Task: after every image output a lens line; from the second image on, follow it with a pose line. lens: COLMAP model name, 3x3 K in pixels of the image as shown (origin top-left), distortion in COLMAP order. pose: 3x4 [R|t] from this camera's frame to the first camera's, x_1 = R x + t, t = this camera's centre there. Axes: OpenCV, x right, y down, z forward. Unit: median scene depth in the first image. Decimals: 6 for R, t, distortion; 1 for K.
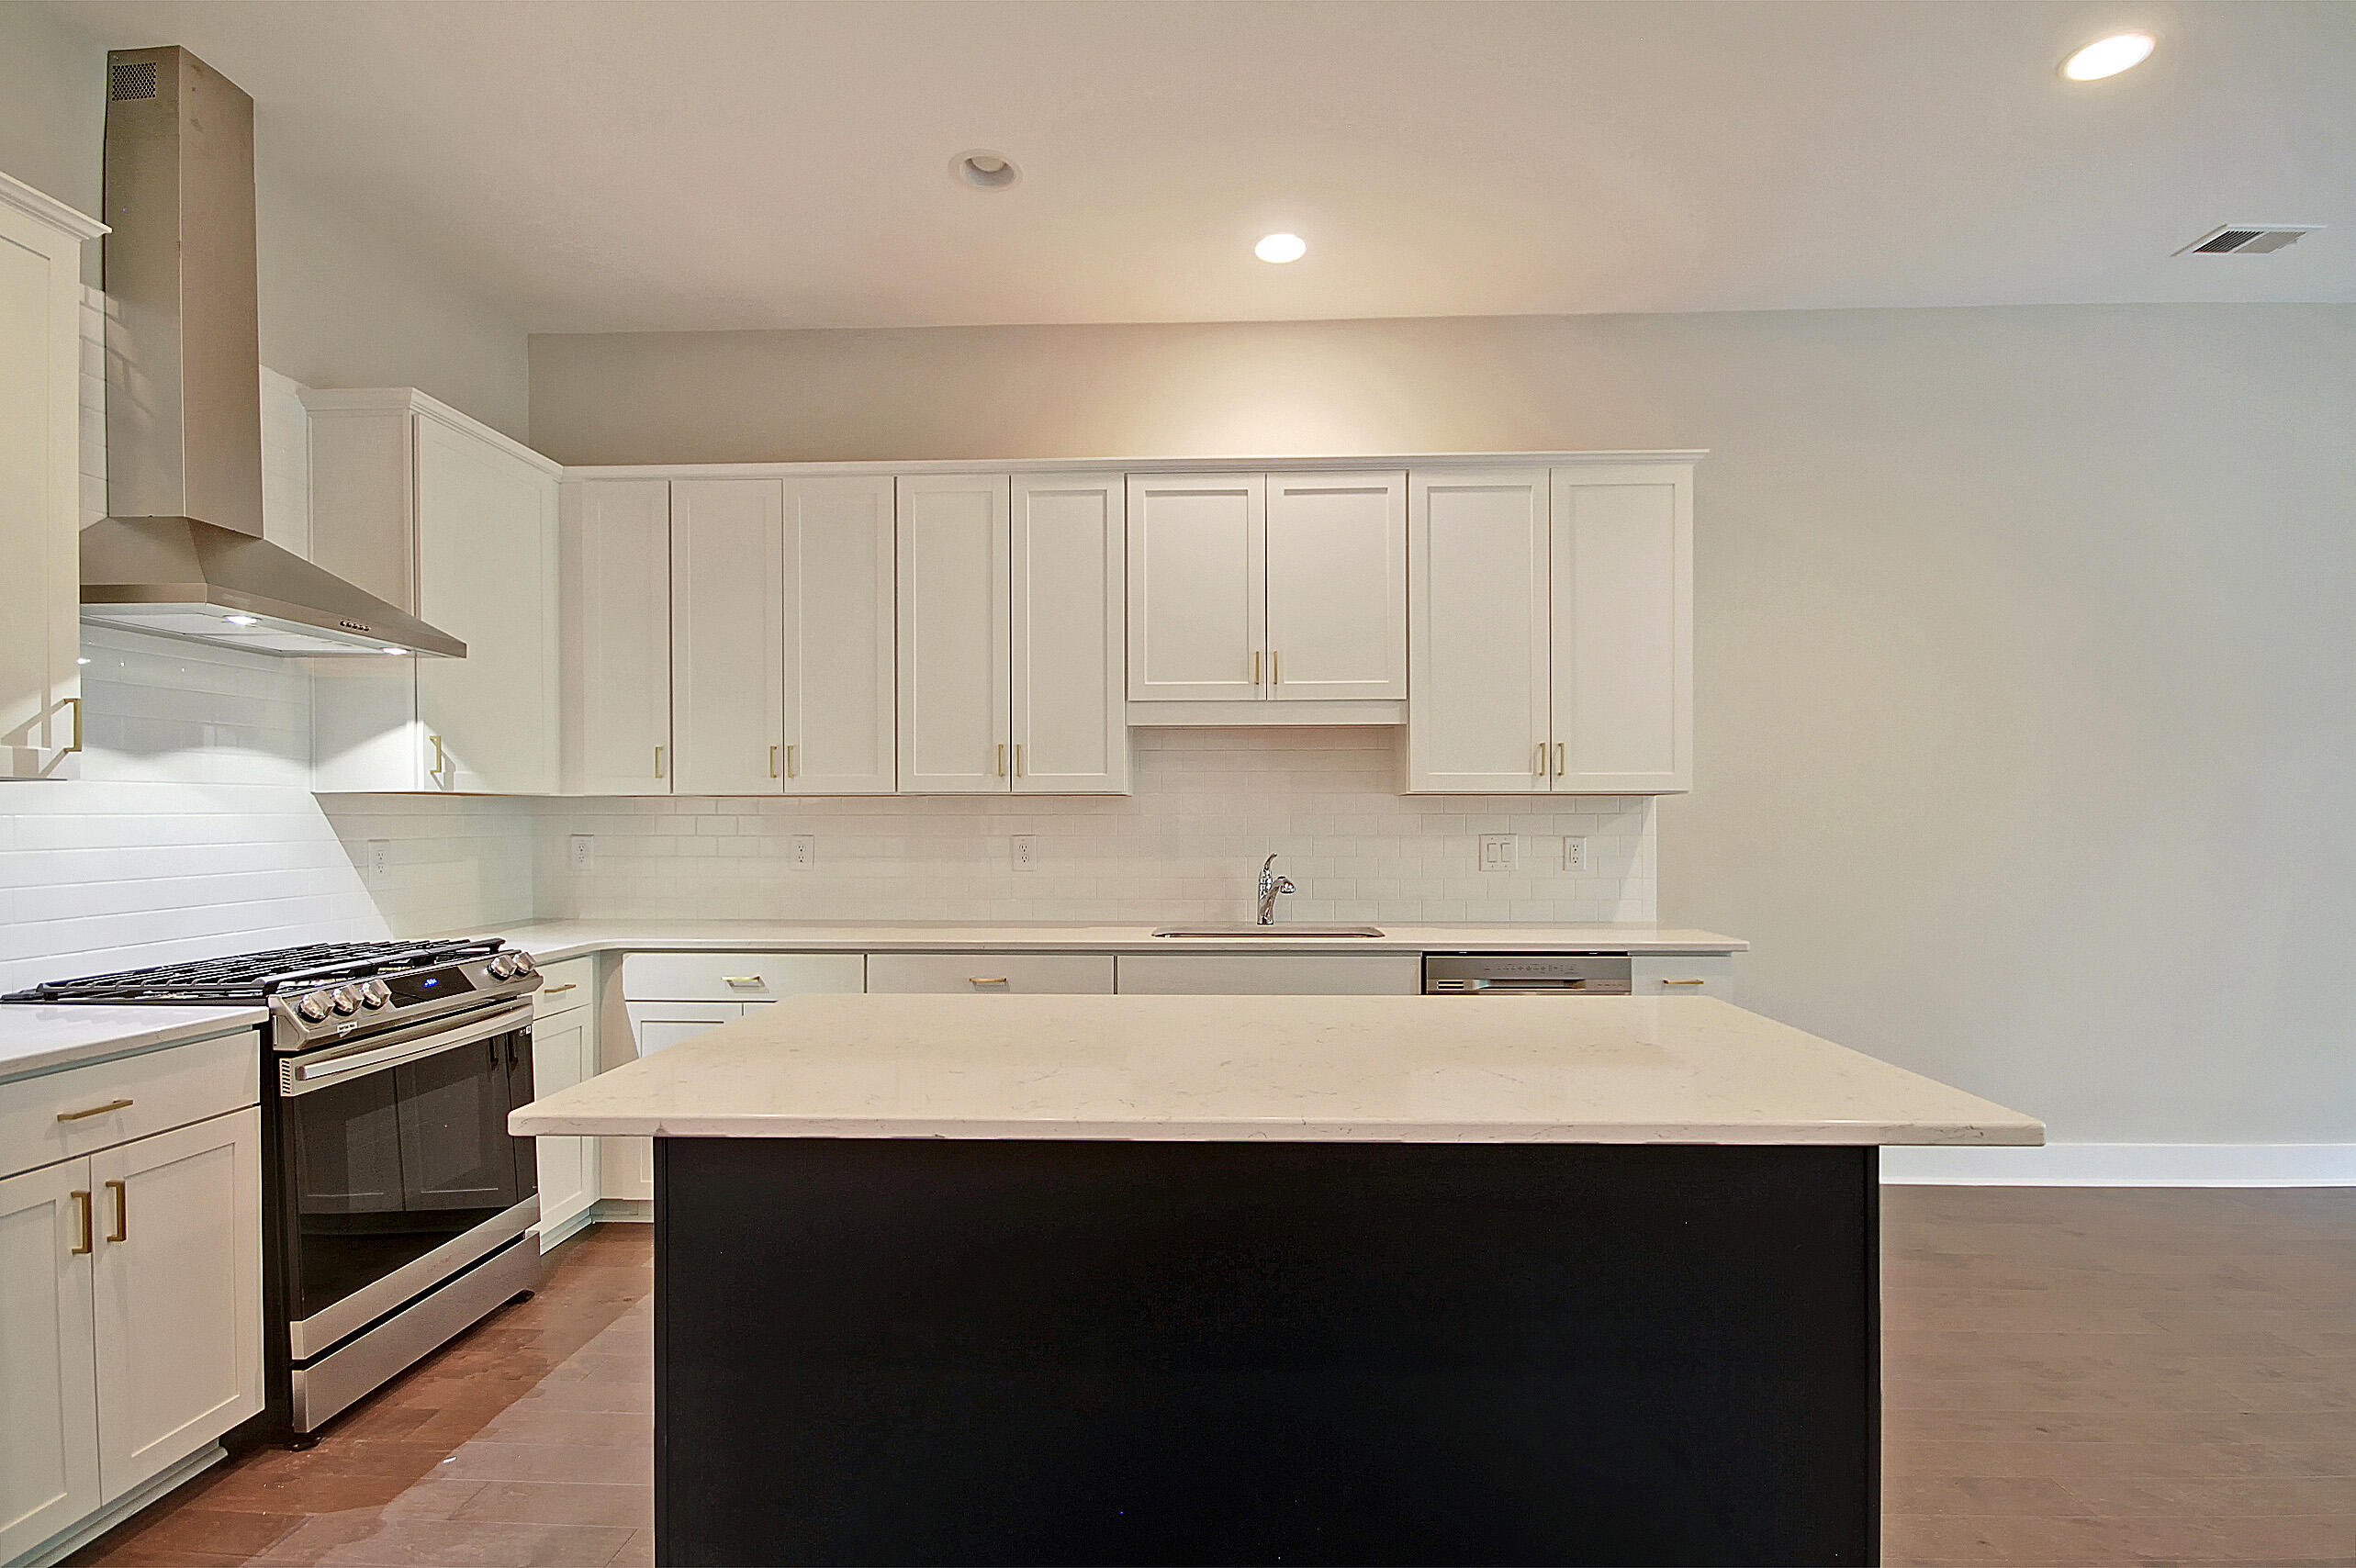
lens RADIAL K [[1111.8, 0, 1184.3], [0, 1111.8, 843.2], [0, 0, 1]] dist [-0.010510, 0.001342]
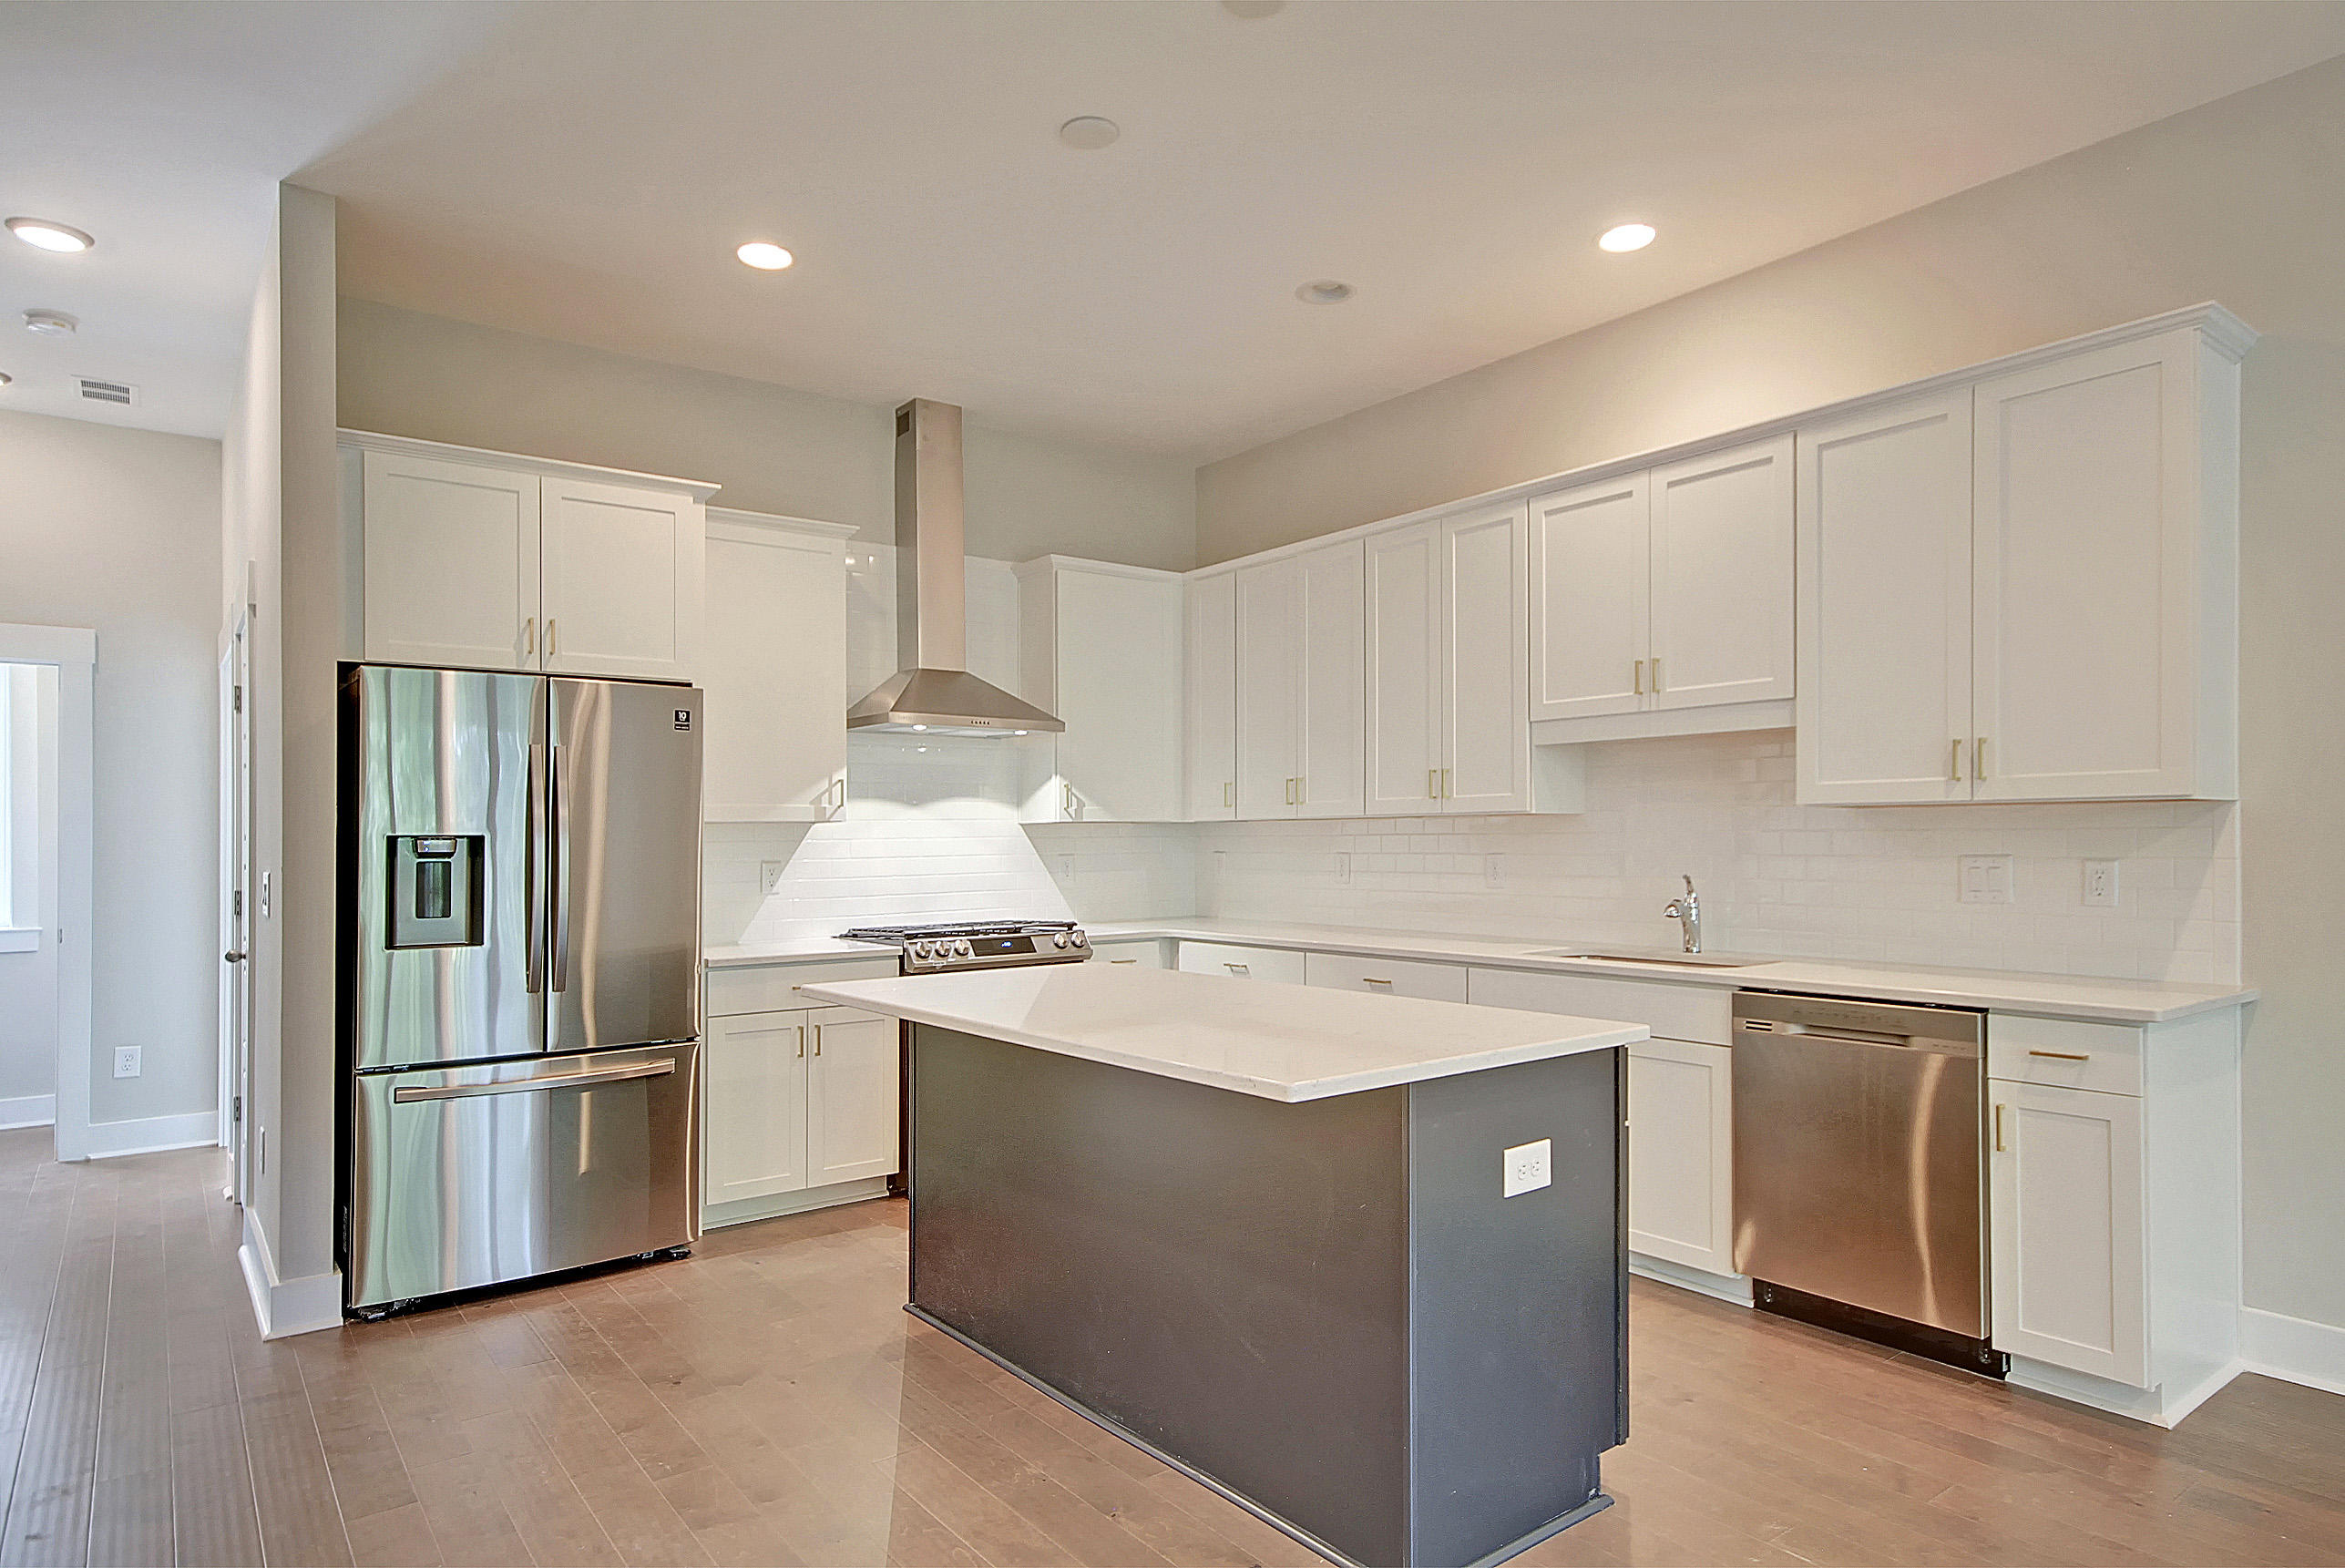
lens RADIAL K [[1333.2, 0, 1184.3], [0, 1333.2, 853.9], [0, 0, 1]] dist [-0.013871, 0.000481]
pose [[0.642095, 0.005127, -0.766608, 0.689185], [-0.010490, 0.999943, -0.002099, -0.001308], [0.766554, 0.009390, 0.642112, -0.020325]]
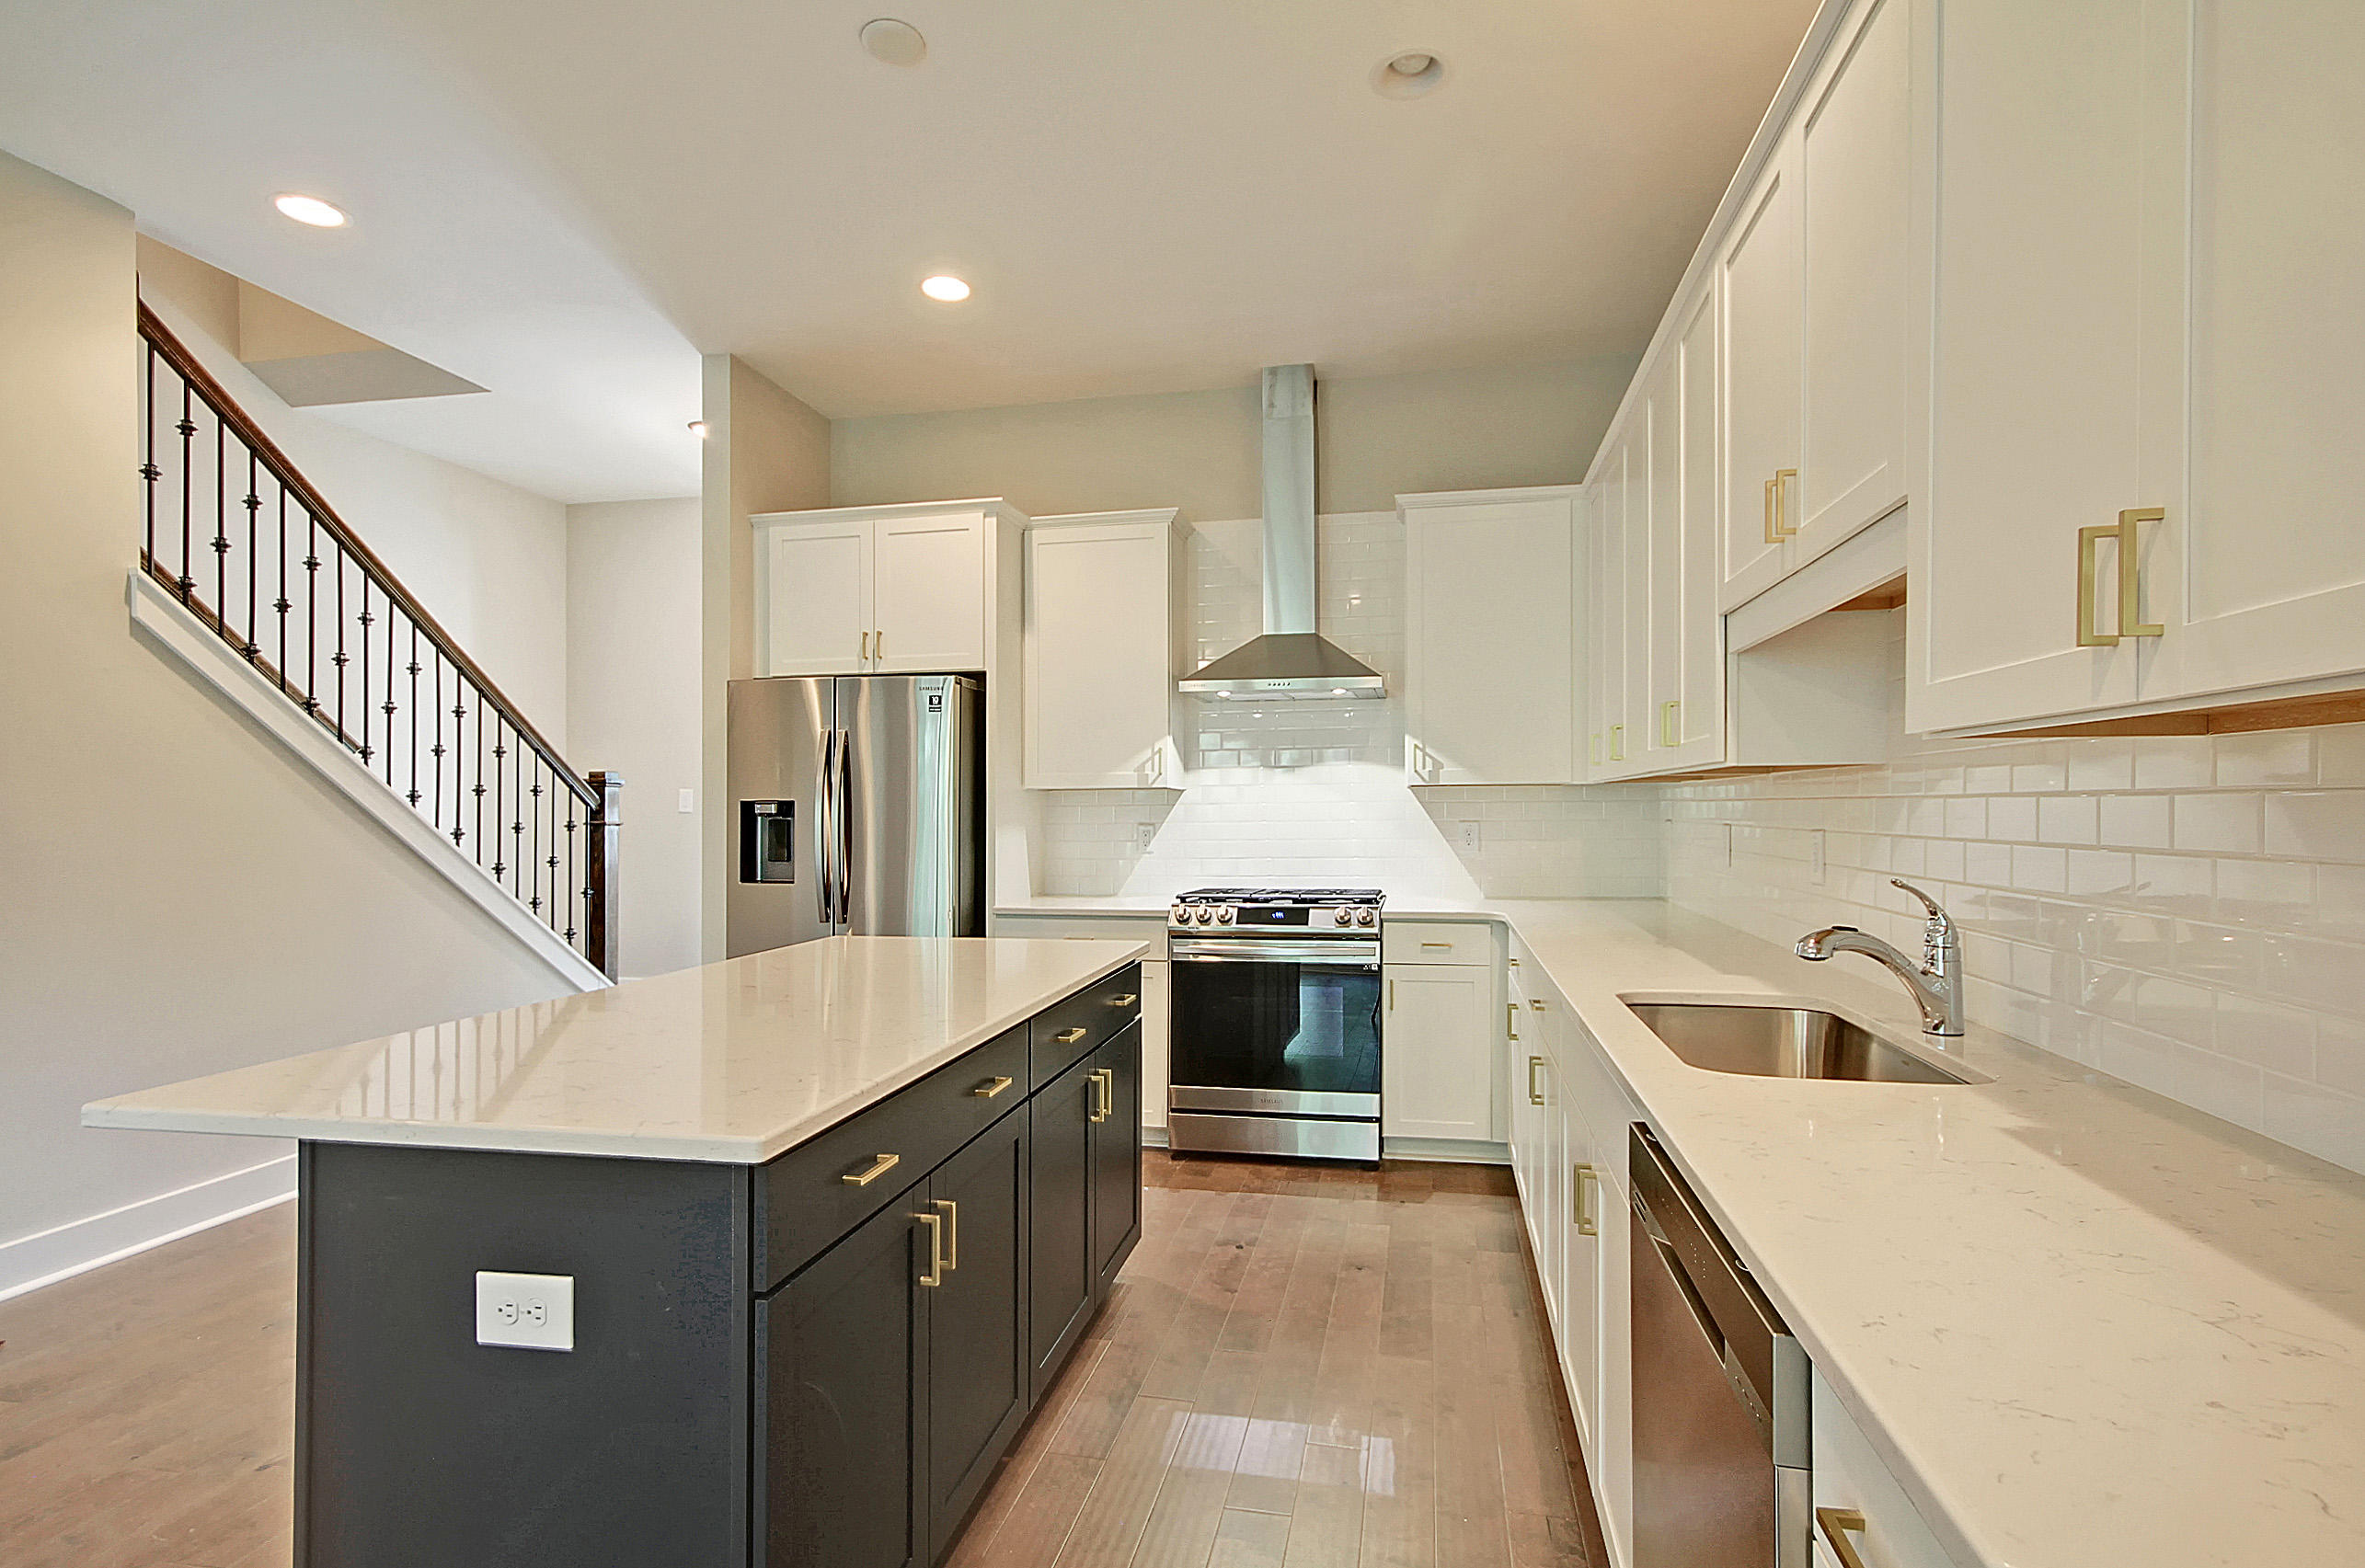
lens RADIAL K [[1116.0, 0, 1201.7], [0, 1116.0, 813.8], [0, 0, 1]] dist [-0.010510, 0.001342]
pose [[-0.157182, 0.009320, -0.987526, 0.614055], [-0.016073, 0.999799, 0.011994, -0.020218], [0.987439, 0.017758, -0.157001, 0.832425]]
